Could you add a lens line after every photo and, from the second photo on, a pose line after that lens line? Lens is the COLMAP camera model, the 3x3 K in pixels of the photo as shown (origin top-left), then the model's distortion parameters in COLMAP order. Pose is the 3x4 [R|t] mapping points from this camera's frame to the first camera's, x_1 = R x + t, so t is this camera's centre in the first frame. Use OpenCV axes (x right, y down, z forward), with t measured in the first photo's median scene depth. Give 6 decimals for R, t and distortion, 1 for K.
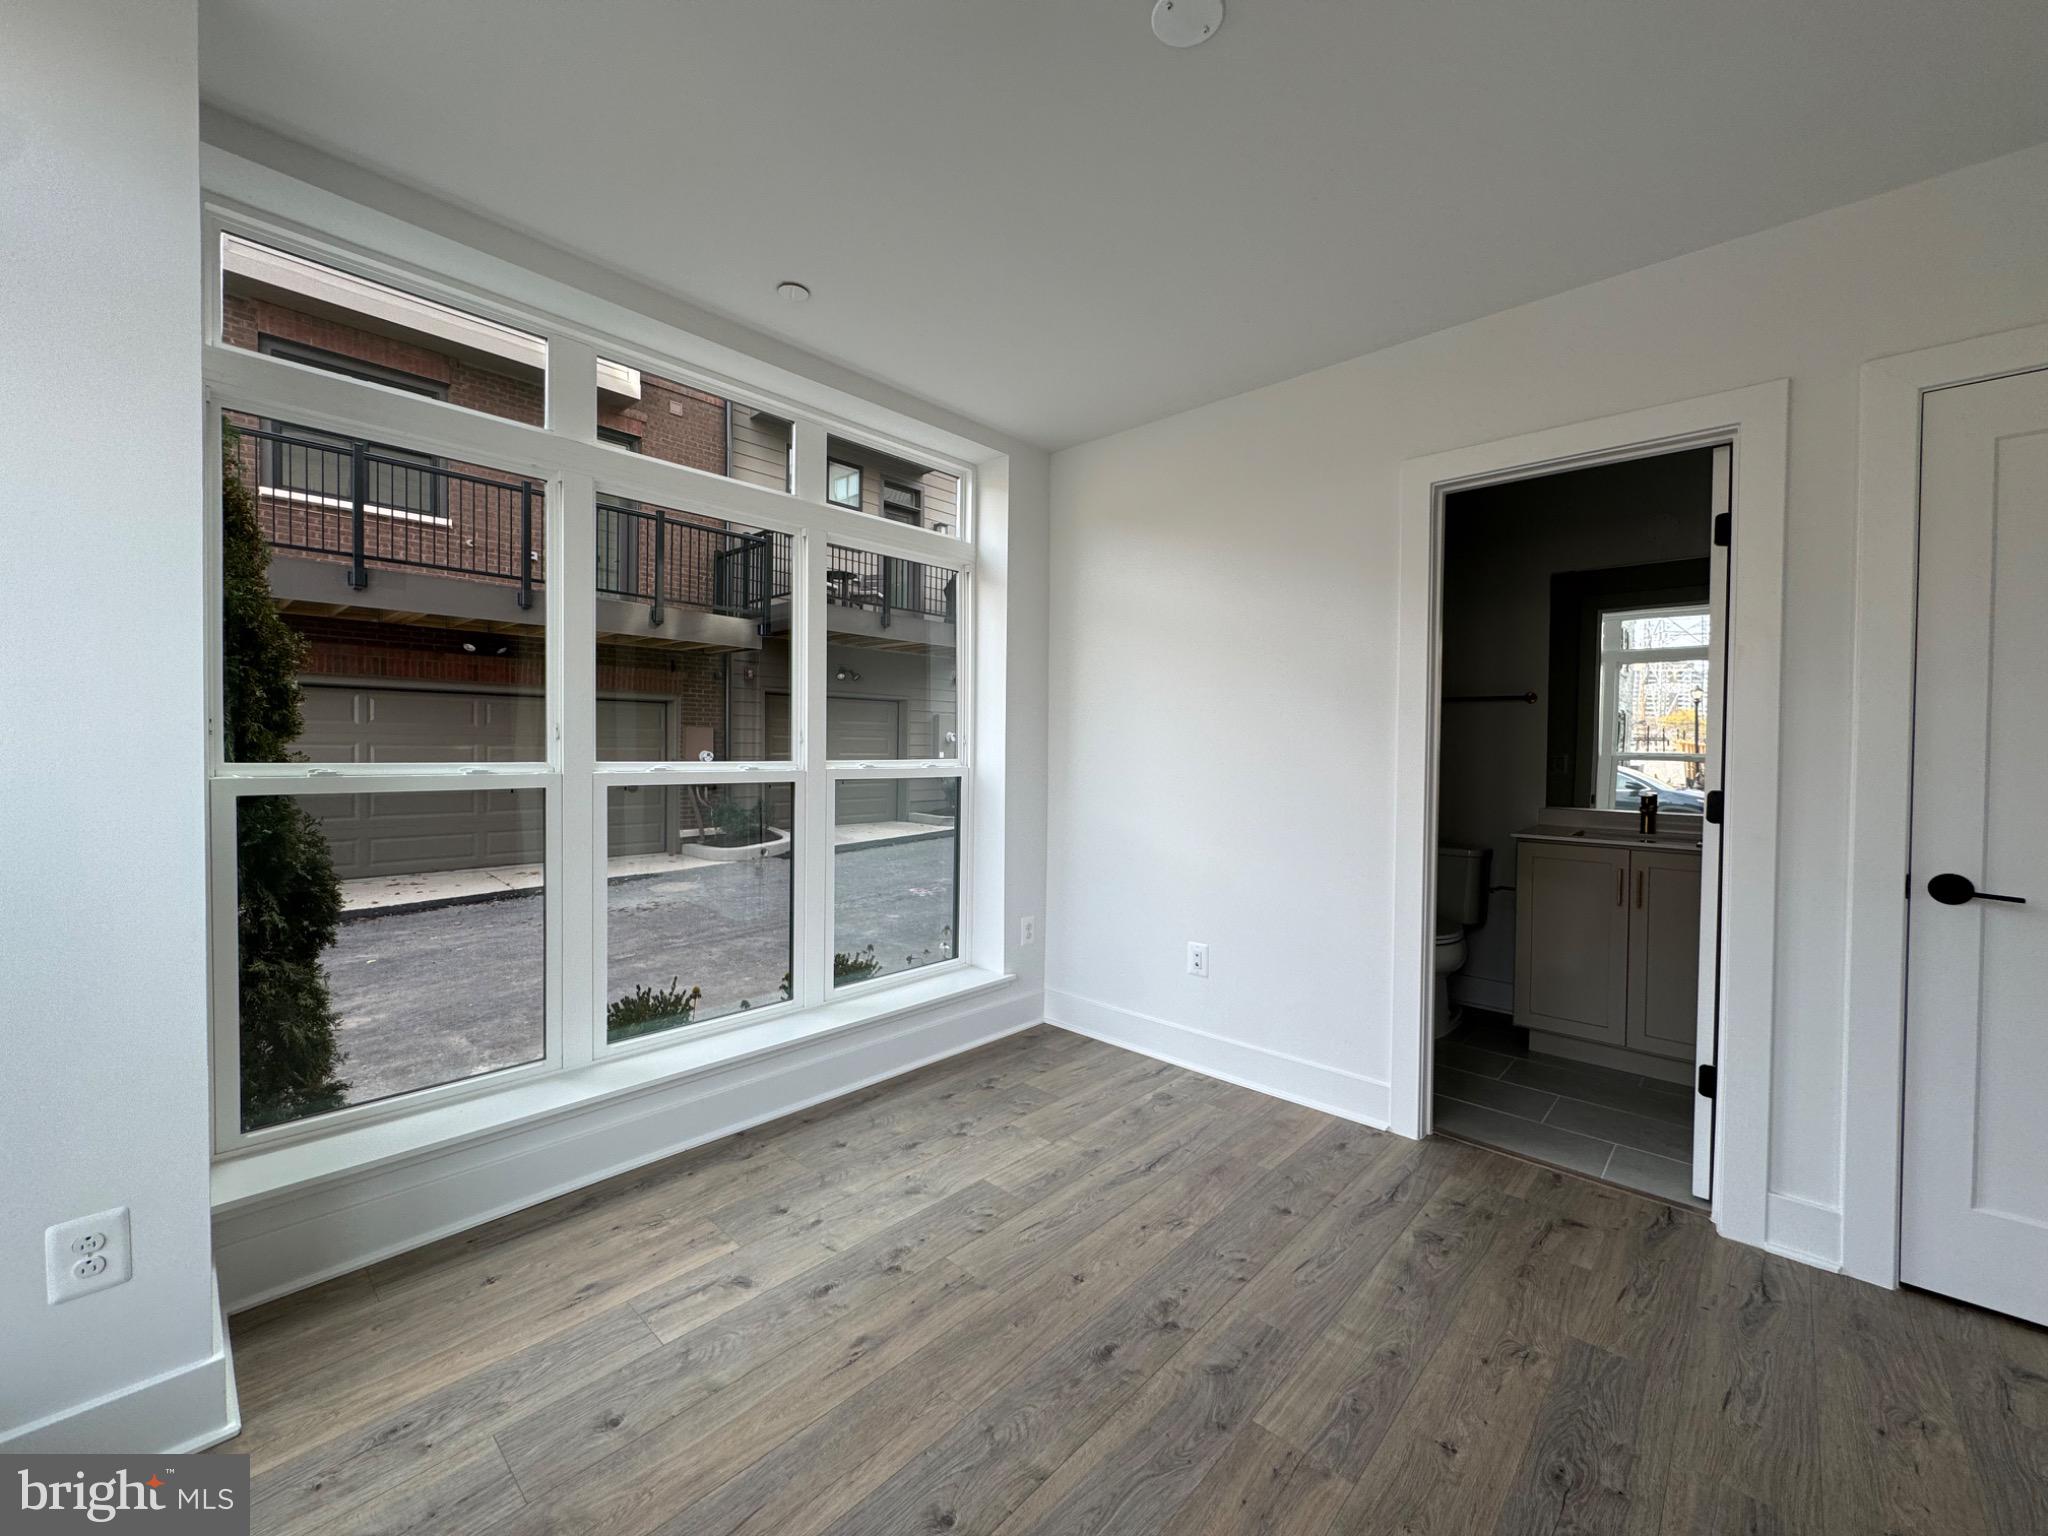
lens RADIAL K [[817.3, 0, 1026.1], [0, 817.3, 779.7], [0, 0, 1]] dist [-0.004335, -0.000112]
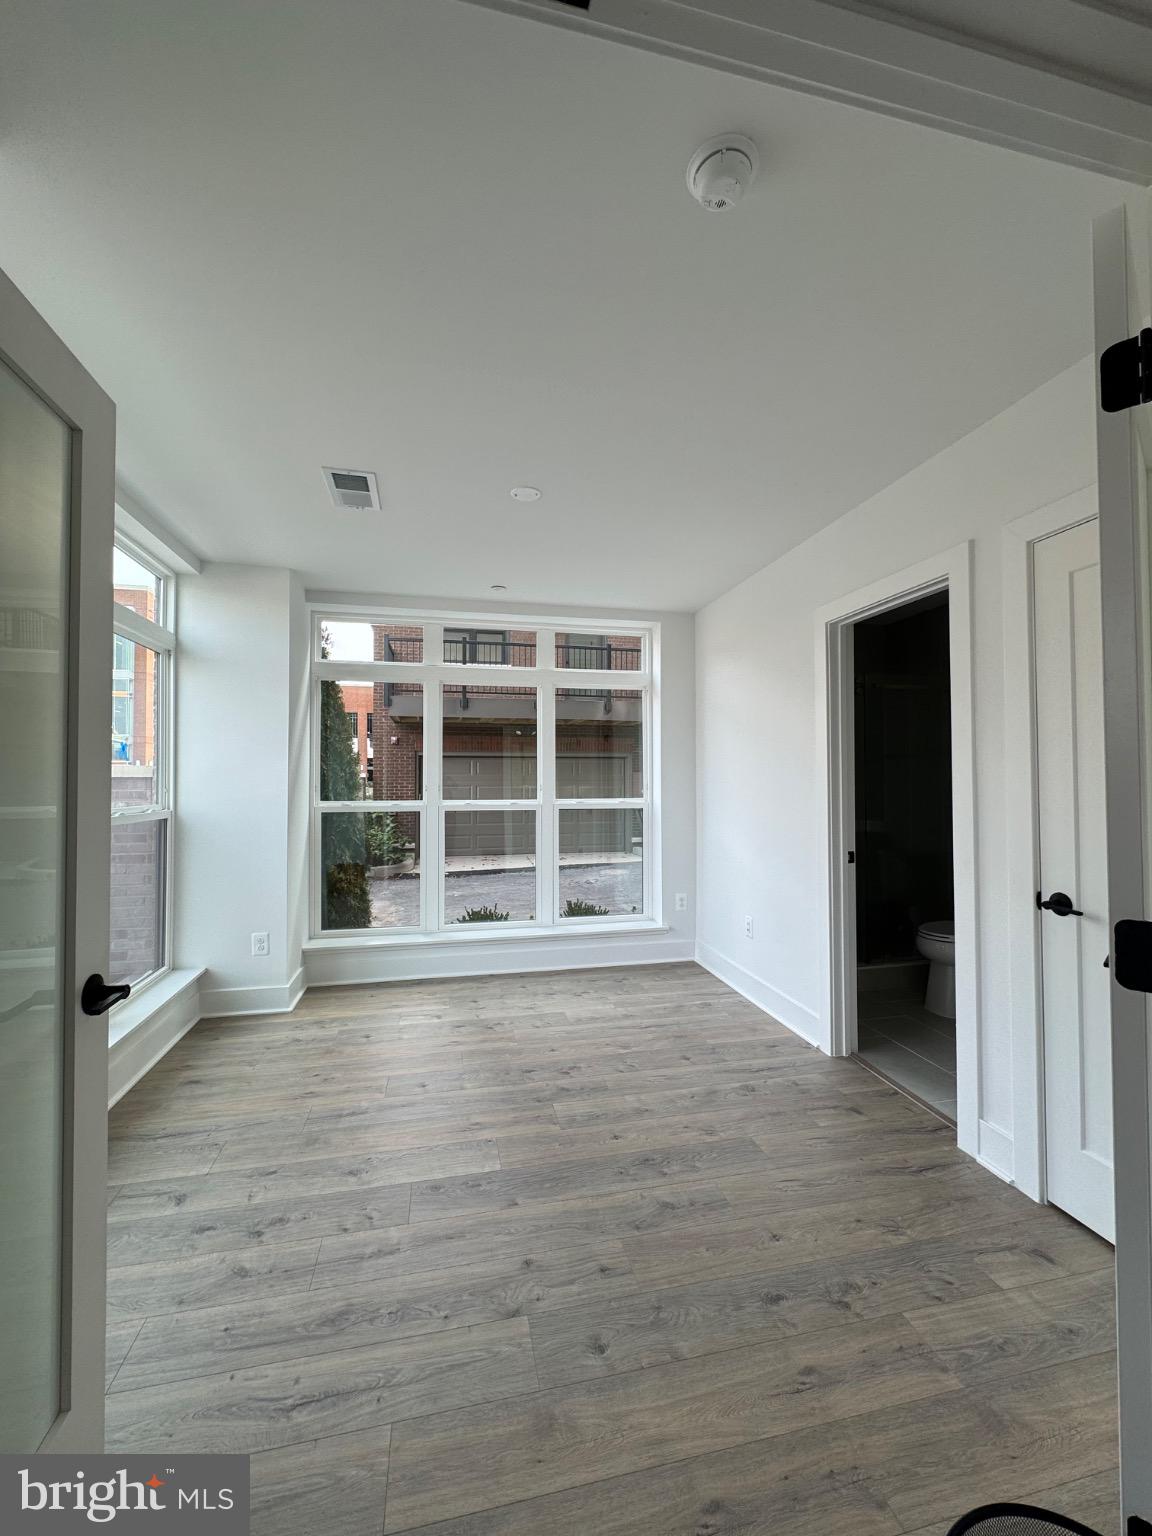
lens RADIAL K [[613.0, 0, 569.1], [0, 613.0, 779.7], [0, 0, 1]] dist [-0.004335, -0.000112]
pose [[0.818231, -0.013604, -0.574729, 0.884331], [-0.010772, 0.999182, -0.038986, -0.018658], [0.574789, 0.038090, 0.817415, -0.252408]]
